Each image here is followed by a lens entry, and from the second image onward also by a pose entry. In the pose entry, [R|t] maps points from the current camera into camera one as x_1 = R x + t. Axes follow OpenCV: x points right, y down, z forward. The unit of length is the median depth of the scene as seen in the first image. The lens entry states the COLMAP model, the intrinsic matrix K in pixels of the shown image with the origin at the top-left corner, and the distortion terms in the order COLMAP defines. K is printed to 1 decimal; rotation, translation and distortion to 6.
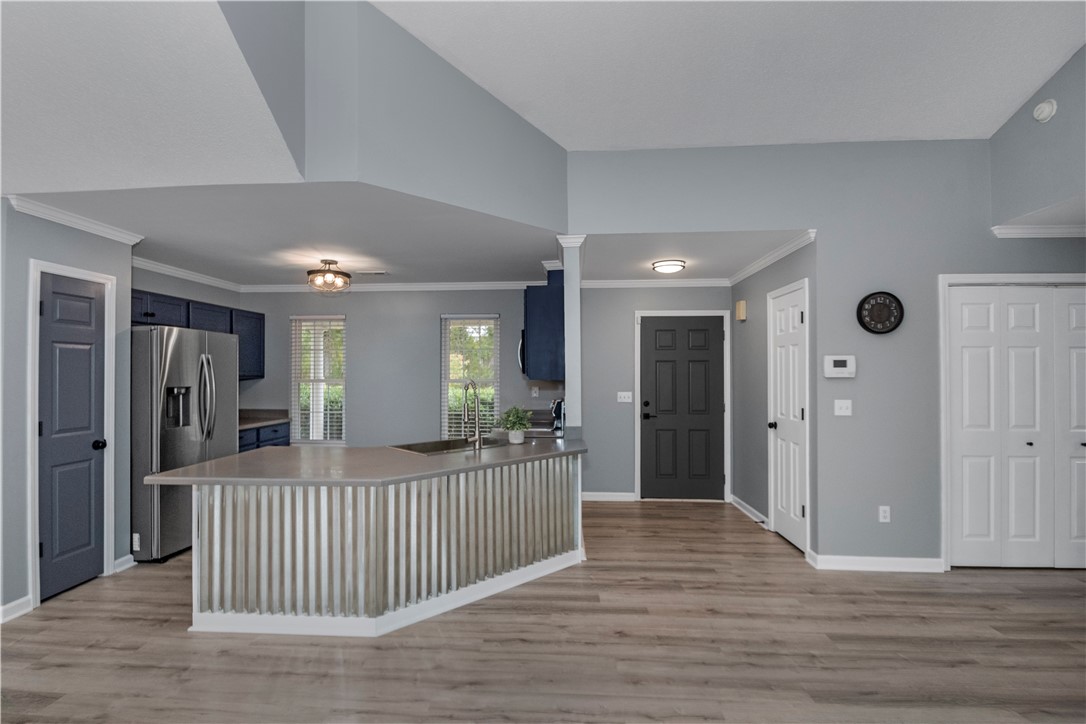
lens RADIAL K [[499.6, 0, 533.4], [0, 499.6, 367.1], [0, 0, 1]] dist [0.002050, -0.009616]
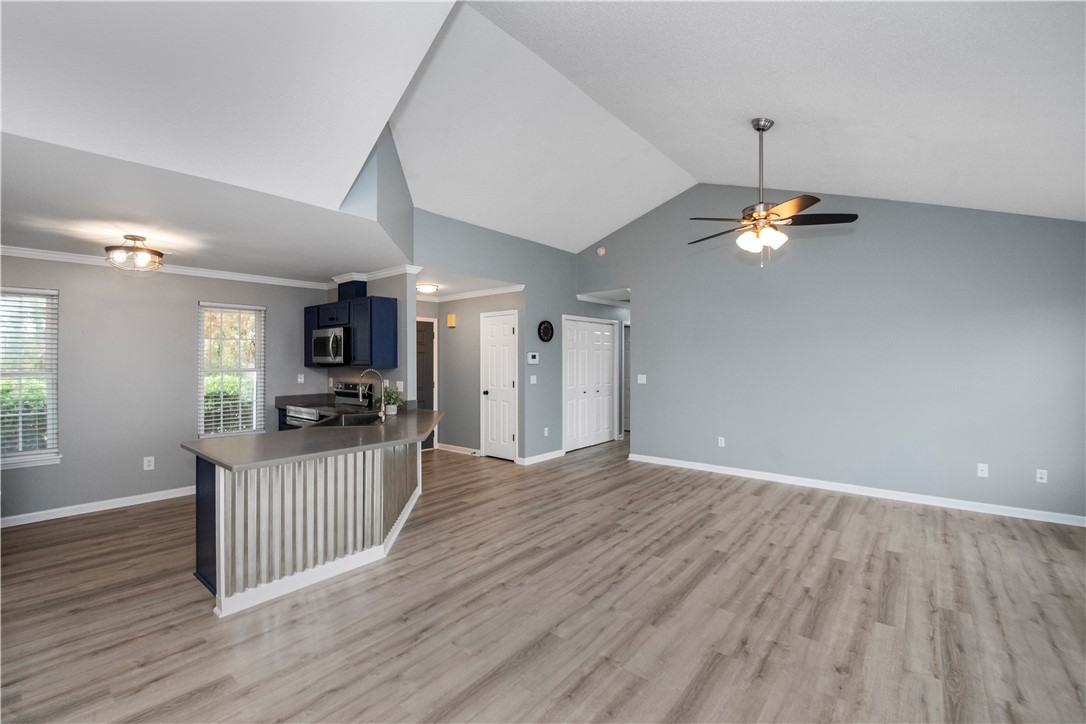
lens RADIAL K [[453.5, 0, 536.7], [0, 453.5, 356.8], [0, 0, 1]] dist [-0.004004, -0.013622]
pose [[0.593670, 0.003617, 0.804700, -0.773018], [-0.009437, 0.999952, 0.002468, -0.011419], [-0.804653, -0.009059, 0.593676, -0.047078]]
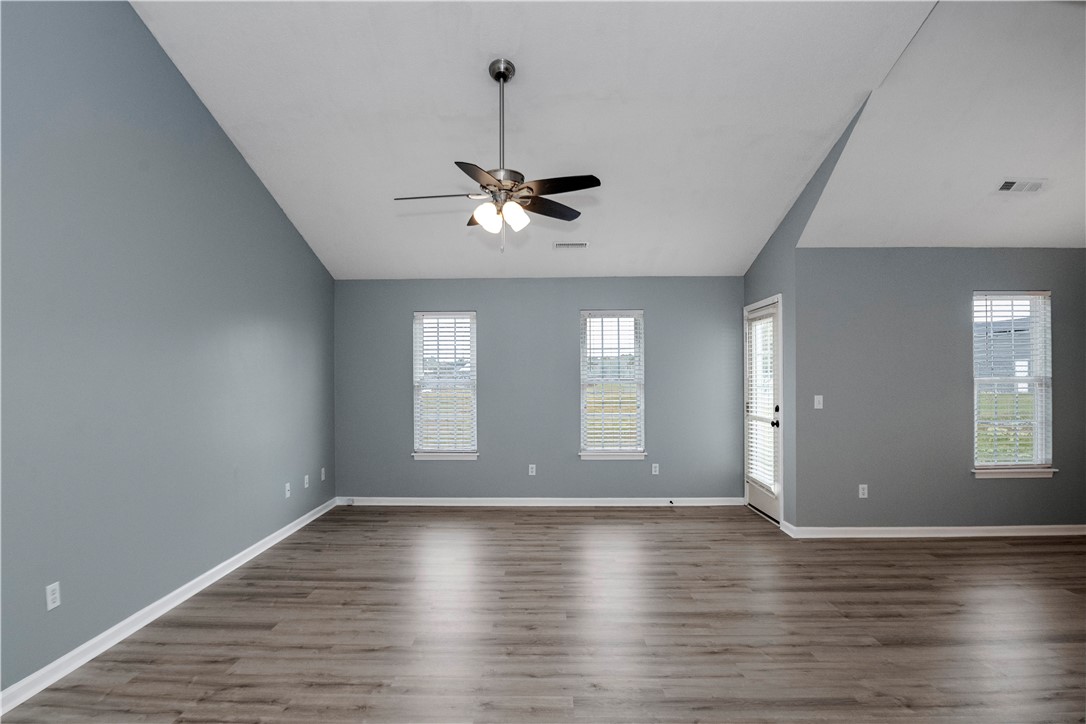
lens RADIAL K [[571.0, 0, 517.2], [0, 571.0, 377.4], [0, 0, 1]] dist [-0.025517, -0.001091]
pose [[-0.999644, 0.009590, -0.024912, 0.278369], [0.009758, 0.999930, -0.006642, 0.011434], [0.024847, -0.006882, -0.999668, 1.082557]]
